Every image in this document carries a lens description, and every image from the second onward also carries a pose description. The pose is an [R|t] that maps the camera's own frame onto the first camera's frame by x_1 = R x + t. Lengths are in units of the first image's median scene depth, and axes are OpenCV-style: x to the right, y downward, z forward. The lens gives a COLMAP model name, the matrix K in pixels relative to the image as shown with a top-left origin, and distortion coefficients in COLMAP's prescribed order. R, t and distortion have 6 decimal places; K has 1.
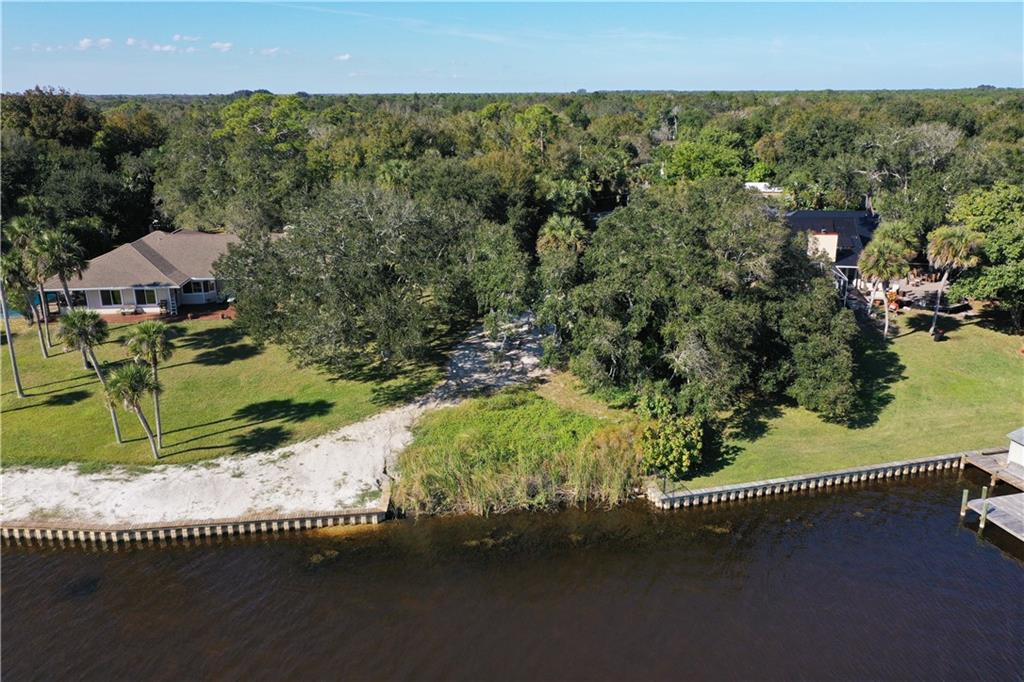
lens RADIAL K [[823.2, 0, 510.5], [0, 823.2, 339.2], [0, 0, 1]] dist [-0.004267, 0.008531]
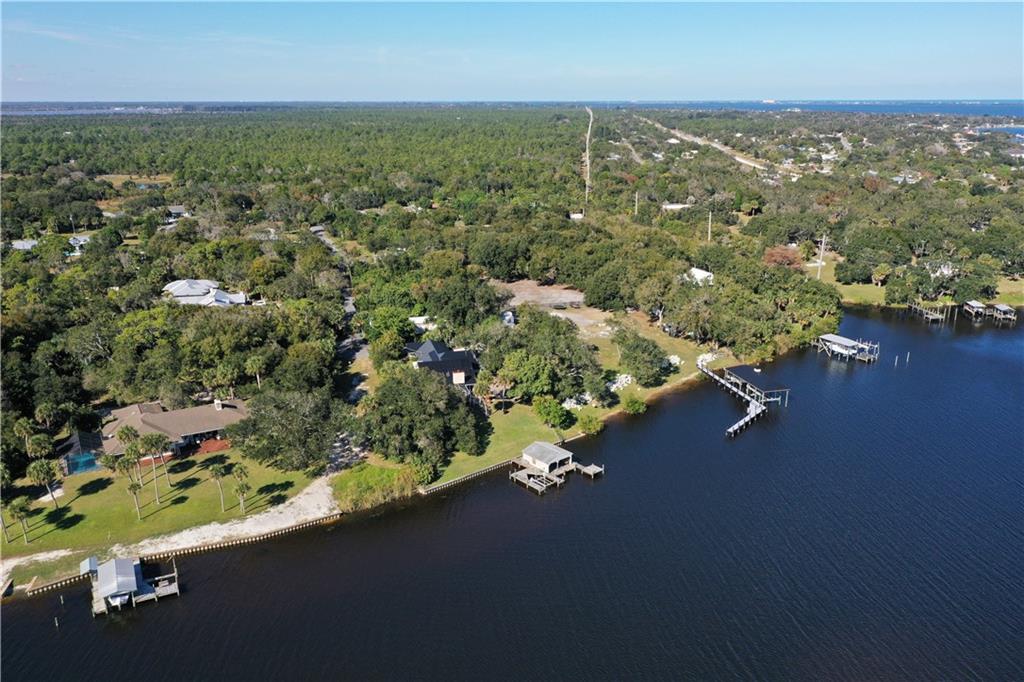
lens RADIAL K [[823.2, 0, 512.9], [0, 823.2, 340.3], [0, 0, 1]] dist [-0.004267, 0.008531]
pose [[0.901149, -0.119072, 0.416837, -0.635747], [0.124381, 0.992128, 0.014512, -0.323178], [-0.415284, 0.038769, 0.908865, -1.705826]]
